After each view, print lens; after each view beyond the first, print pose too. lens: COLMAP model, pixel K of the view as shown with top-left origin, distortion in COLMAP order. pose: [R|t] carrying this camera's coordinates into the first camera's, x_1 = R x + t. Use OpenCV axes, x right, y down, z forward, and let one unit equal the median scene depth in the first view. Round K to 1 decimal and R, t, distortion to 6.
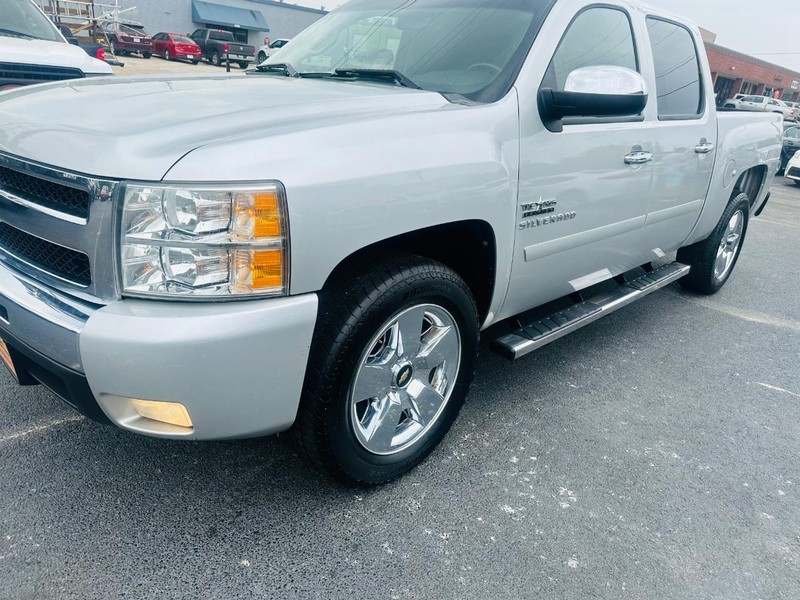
lens RADIAL K [[586.2, 0, 399.9], [0, 586.2, 305.0], [0, 0, 1]] dist [-0.000133, -0.001399]
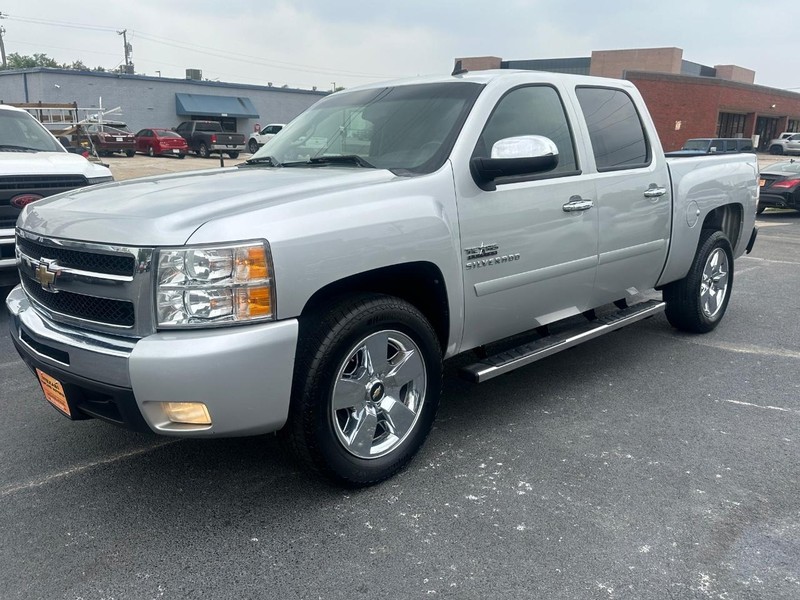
lens RADIAL K [[679.6, 0, 396.3], [0, 679.6, 305.7], [0, 0, 1]] dist [0.068142, -0.101545]
pose [[0.995786, -0.085327, -0.033602, 0.097070], [0.079430, 0.985640, -0.149012, 0.138491], [0.045835, 0.145715, 0.988264, -0.379241]]
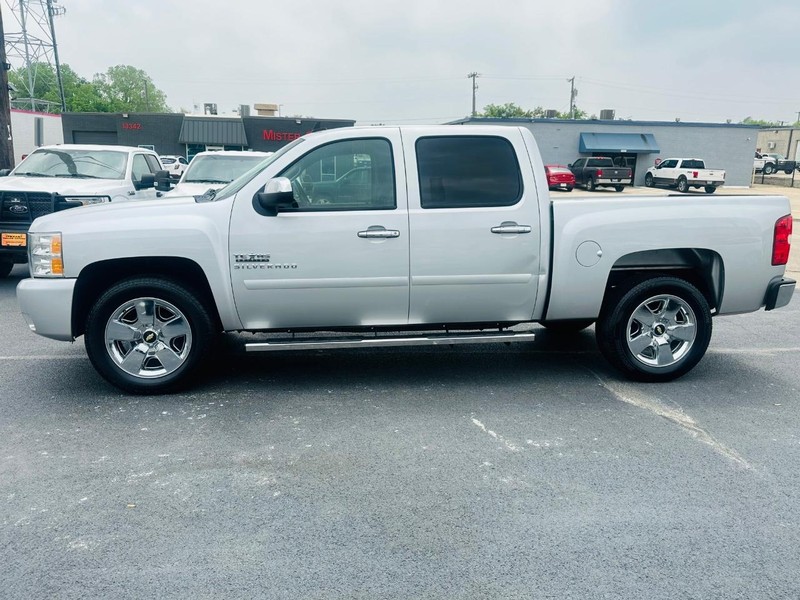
lens RADIAL K [[630.8, 0, 391.0], [0, 630.8, 317.1], [0, 0, 1]] dist [0.073764, -0.107804]
pose [[0.778266, 0.050584, -0.625894, 1.700622], [-0.171302, 0.976047, -0.134122, 0.178178], [0.604117, 0.211600, 0.768289, -0.135840]]
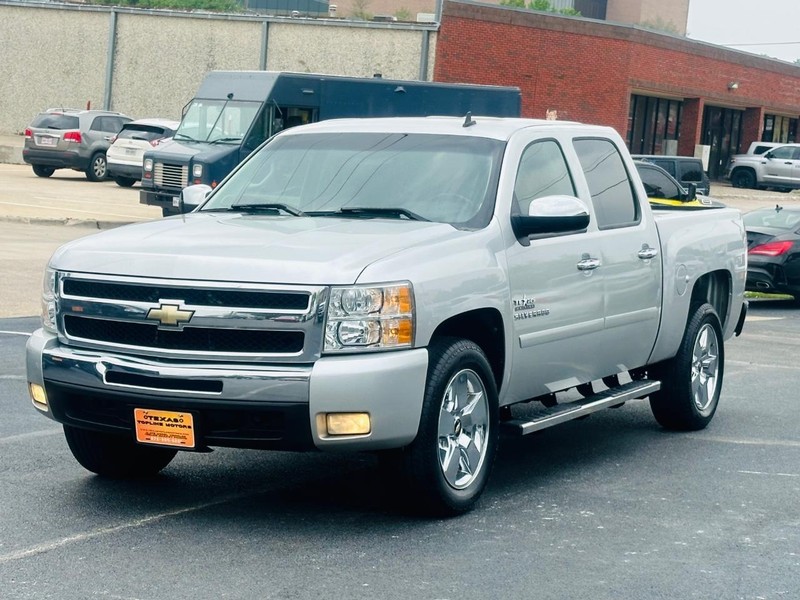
lens RADIAL K [[1821.1, 0, 398.2], [0, 1821.1, 297.8], [0, 0, 1]] dist [0.180647, 0.000000]
pose [[0.955161, -0.074296, 0.286614, -1.118611], [0.149217, 0.956879, -0.249231, 0.740454], [-0.255738, 0.280824, 0.925060, -2.501155]]
